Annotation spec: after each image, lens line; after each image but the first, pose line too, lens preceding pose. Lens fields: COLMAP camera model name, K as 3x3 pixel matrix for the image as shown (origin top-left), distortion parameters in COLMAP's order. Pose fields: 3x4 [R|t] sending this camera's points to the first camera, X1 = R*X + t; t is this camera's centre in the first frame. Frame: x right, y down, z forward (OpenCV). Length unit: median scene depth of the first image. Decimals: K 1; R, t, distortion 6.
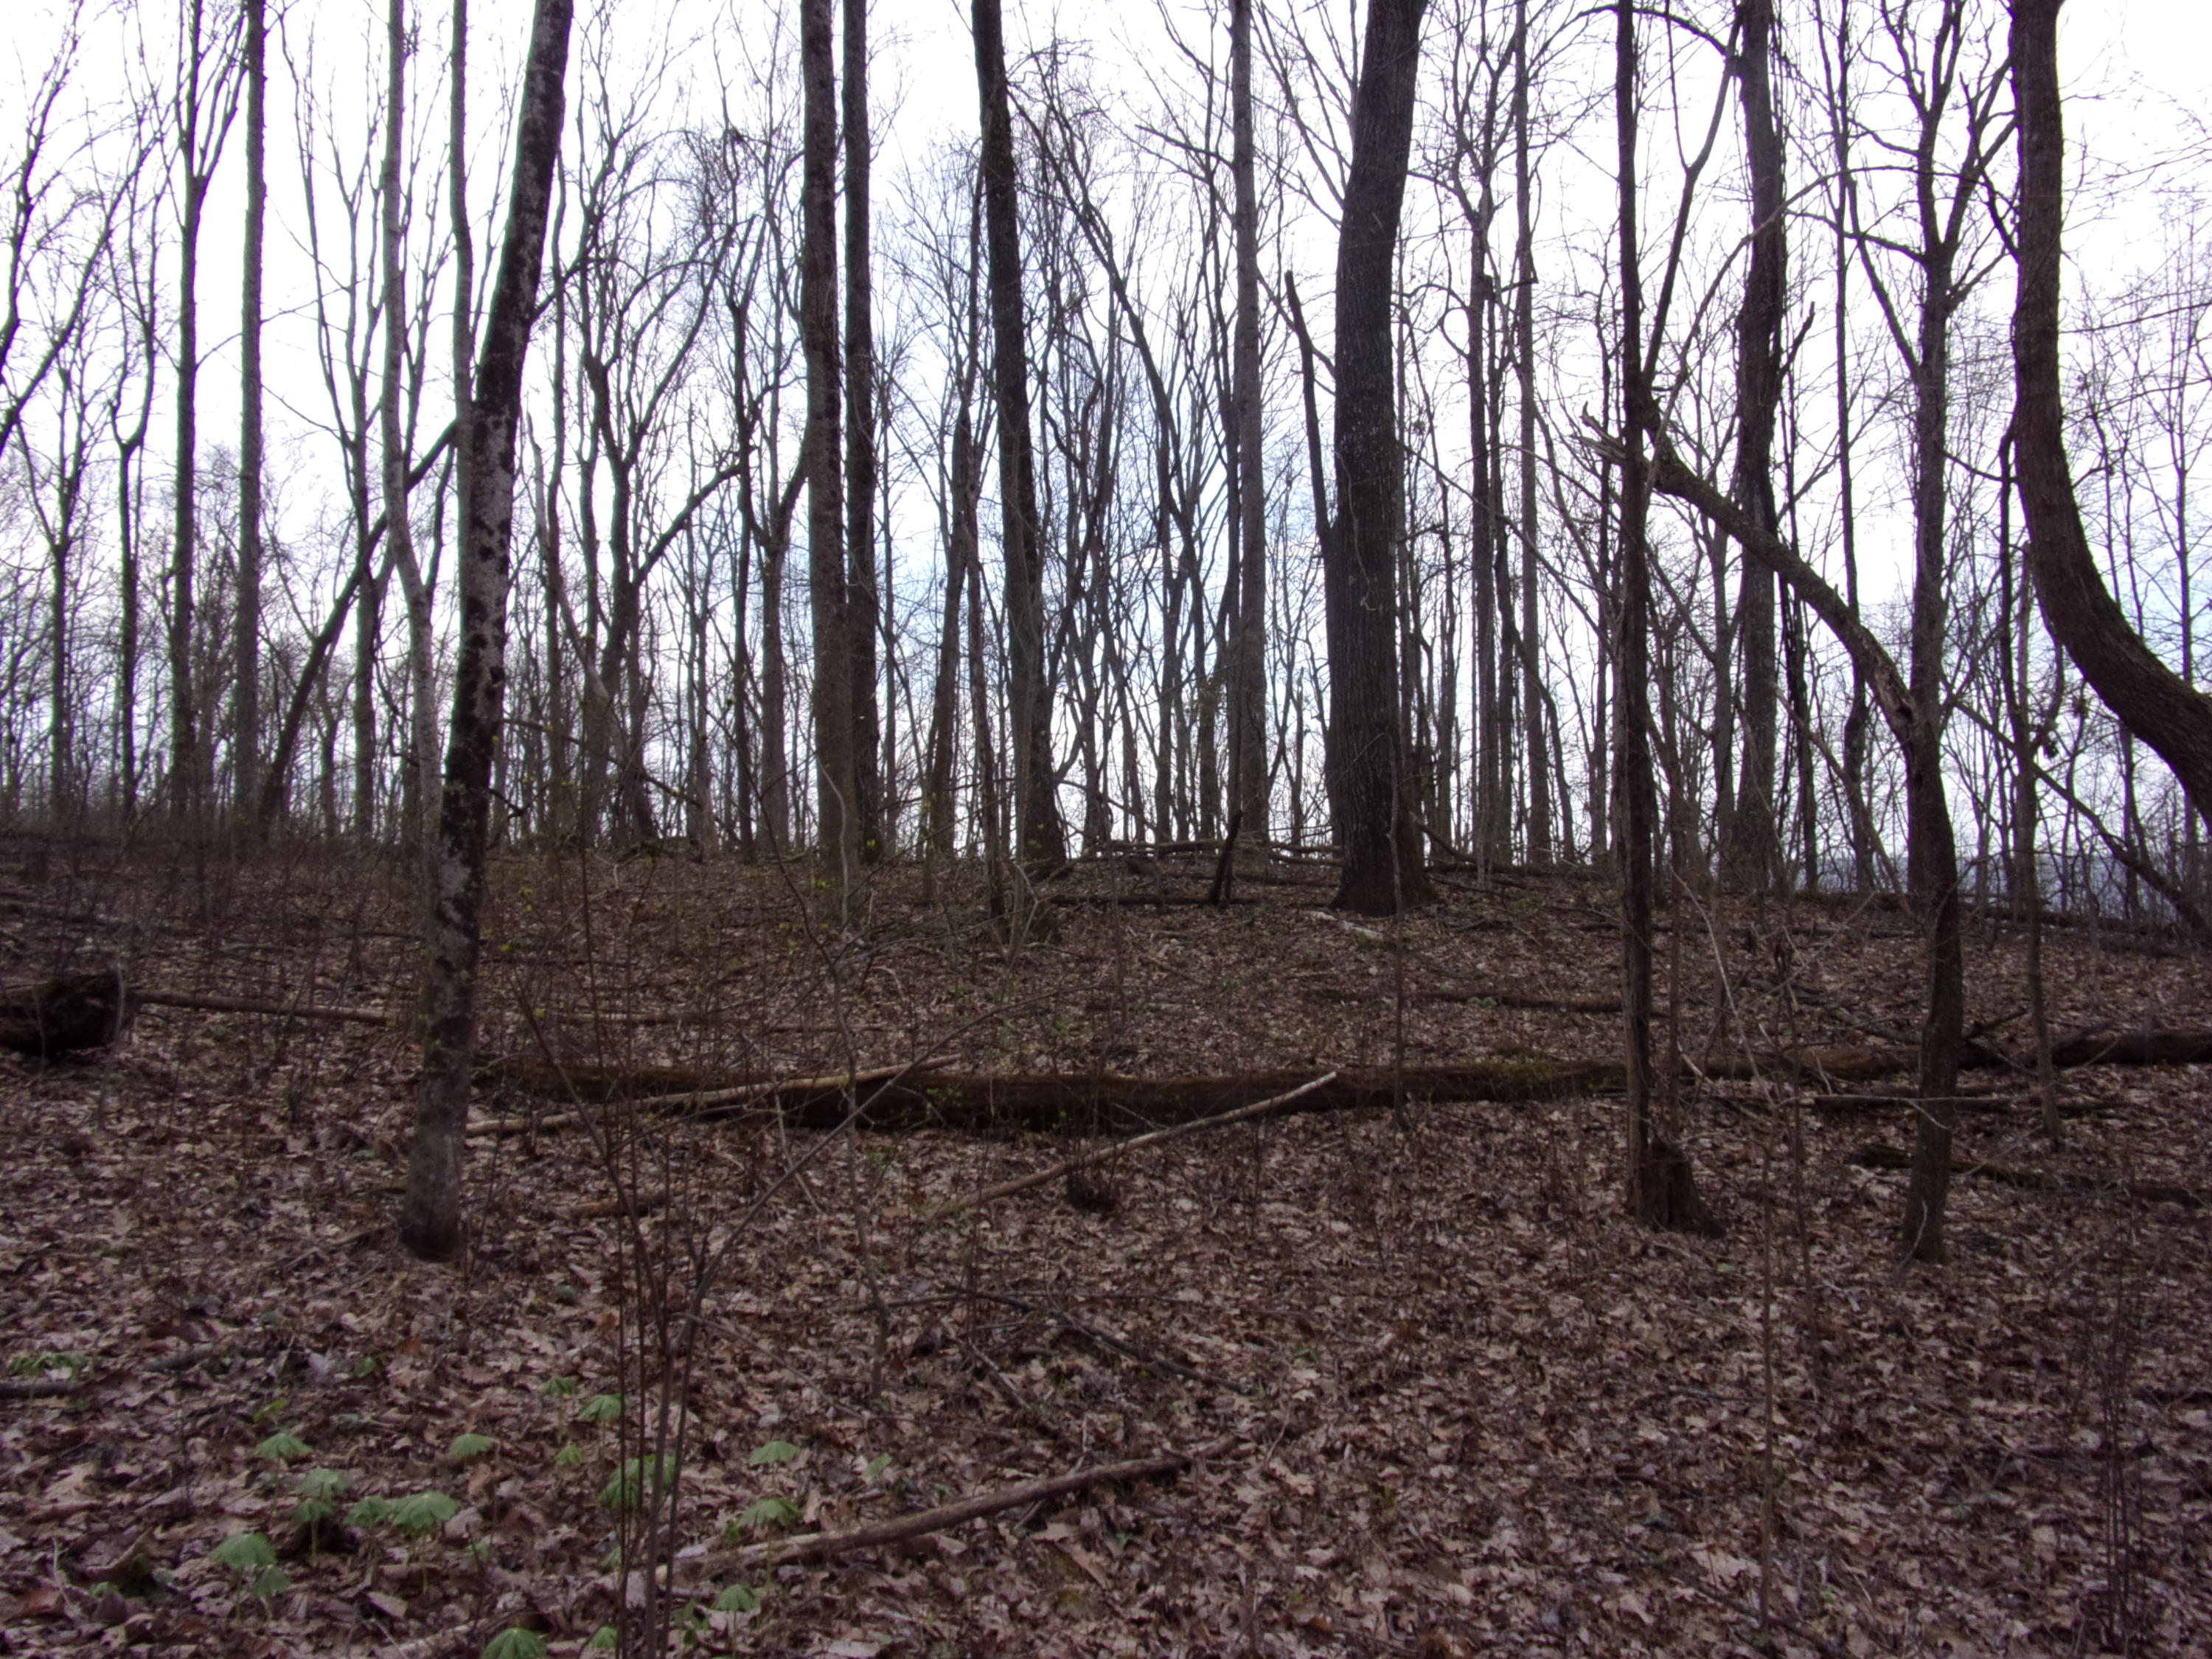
lens RADIAL K [[1613.9, 0, 1111.2], [0, 1613.9, 855.7], [0, 0, 1]] dist [-0.011075, 0.003192]
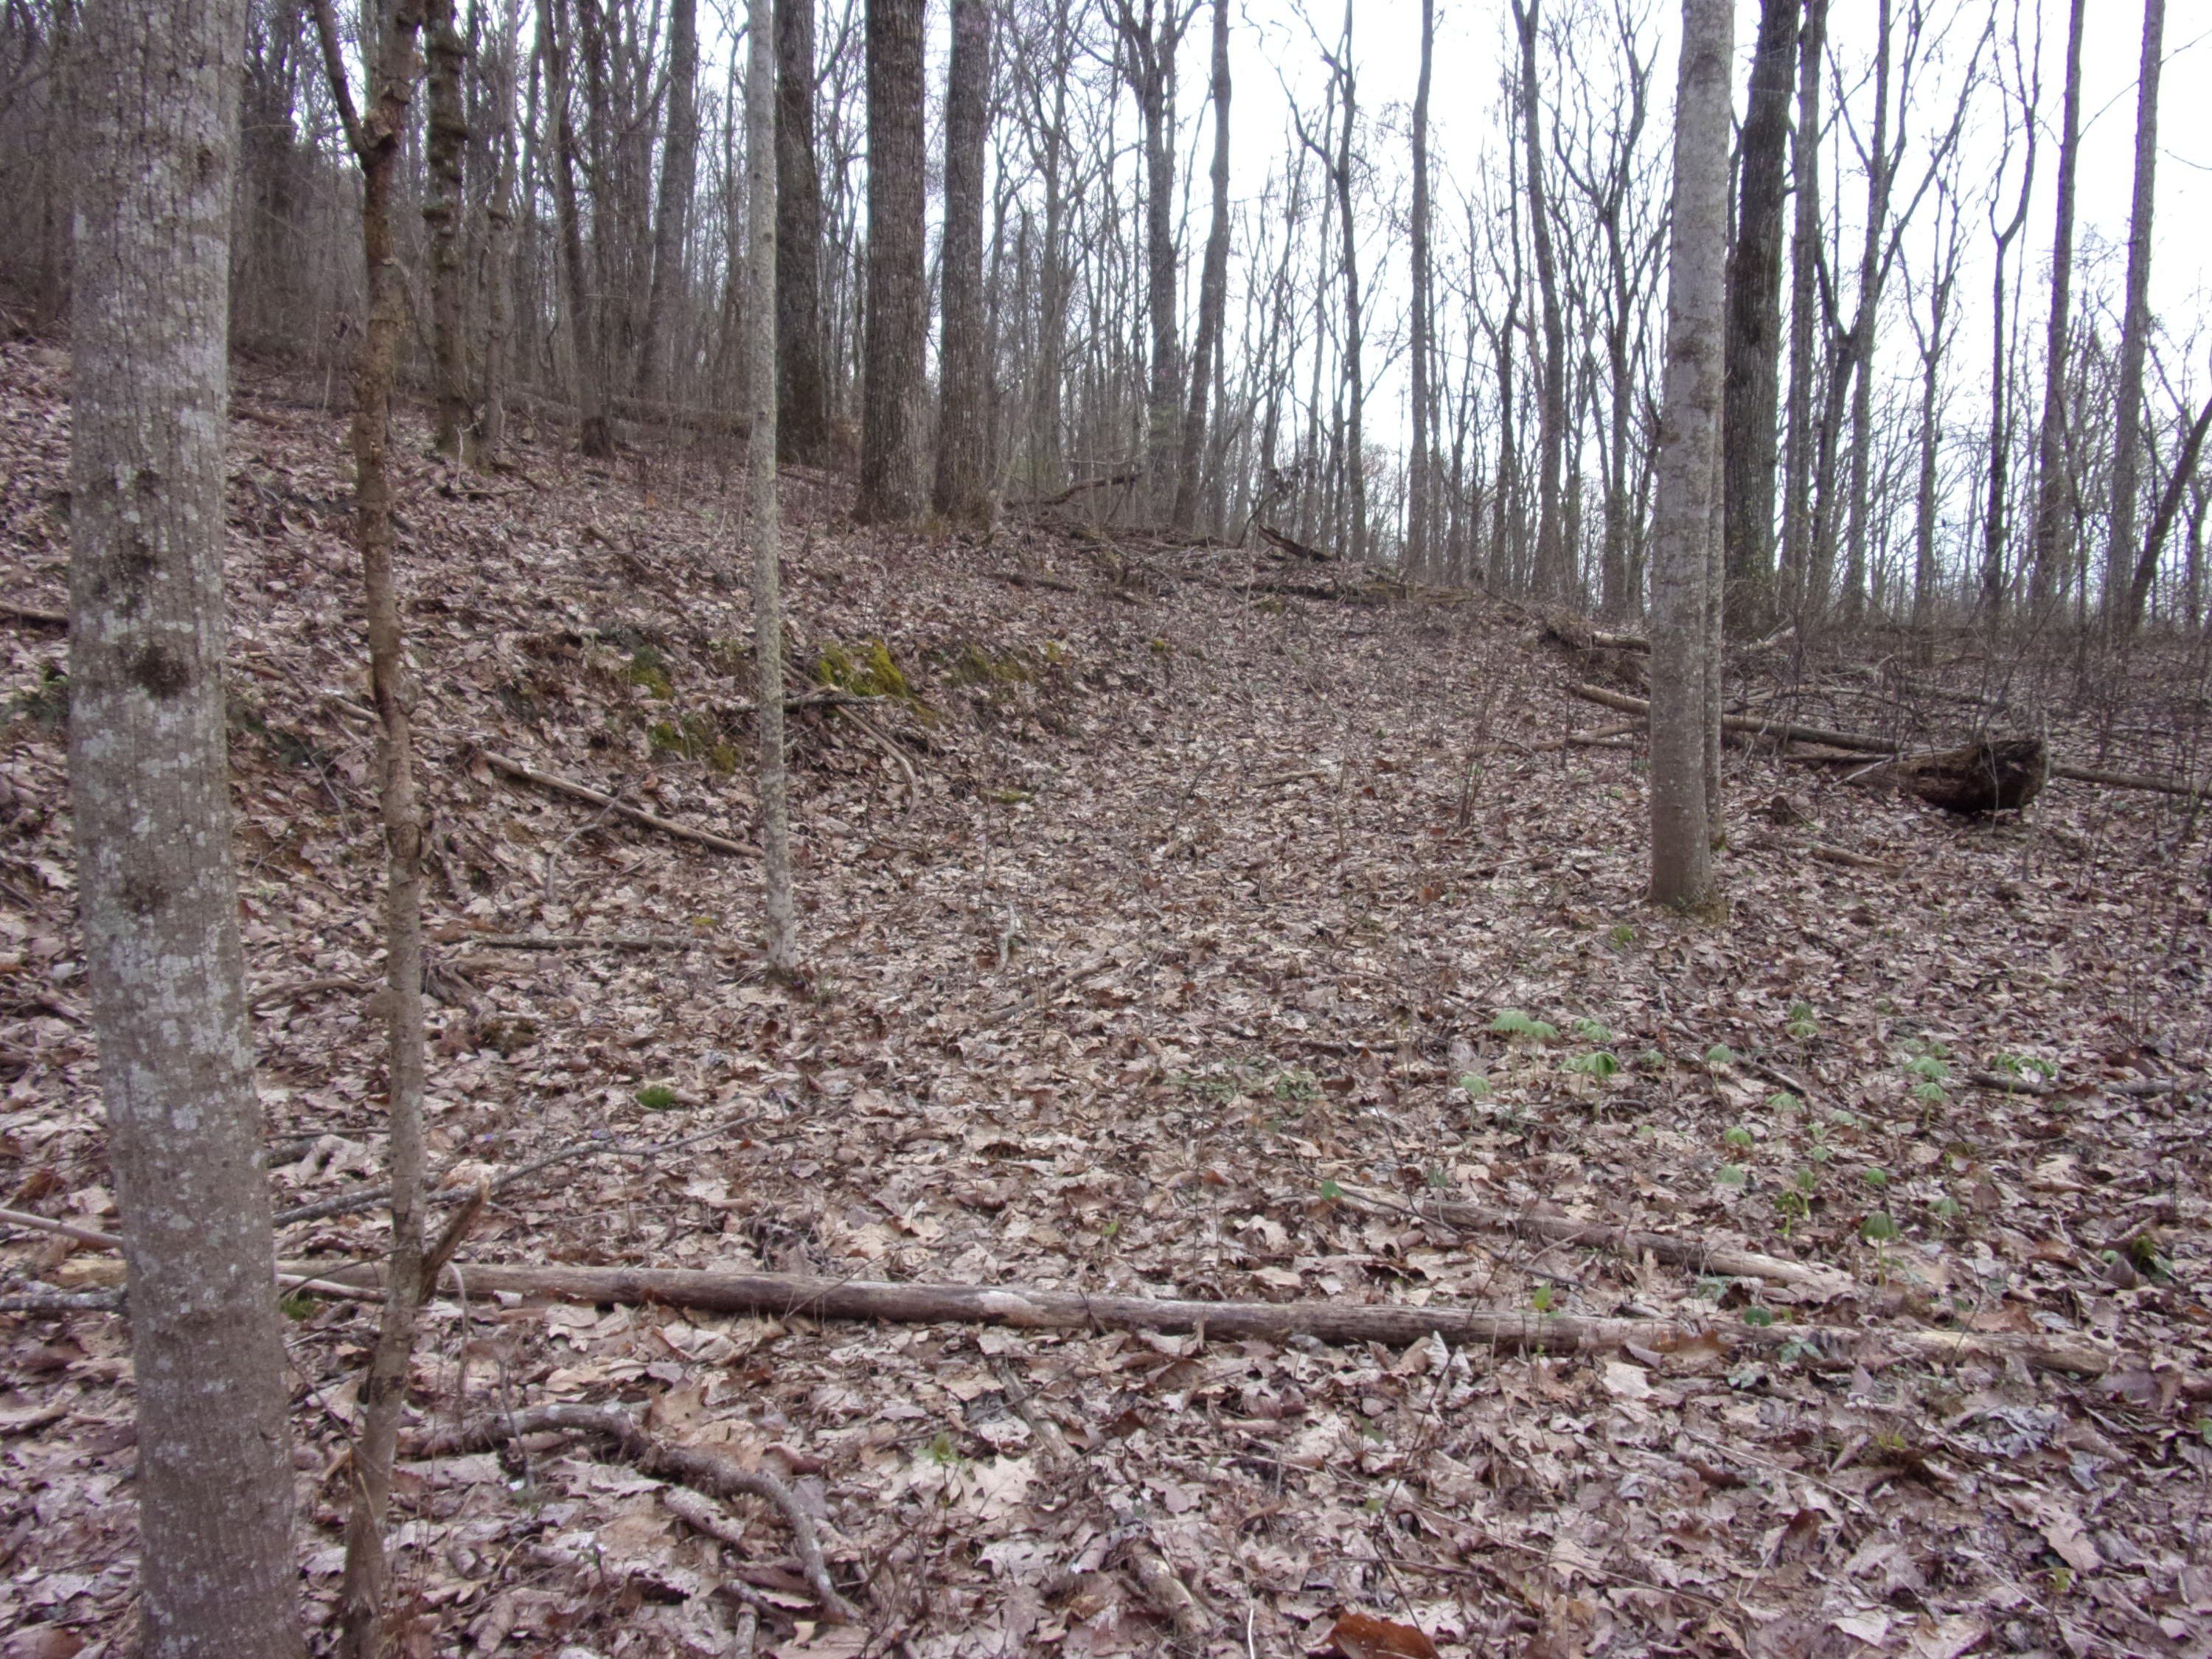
lens RADIAL K [[1613.9, 0, 1111.2], [0, 1613.9, 855.7], [0, 0, 1]] dist [-0.011075, 0.003192]
pose [[0.522269, 0.087948, -0.848234, -0.038762], [0.015840, 0.993496, 0.112762, 0.024492], [0.852634, -0.072328, 0.517479, -0.090694]]
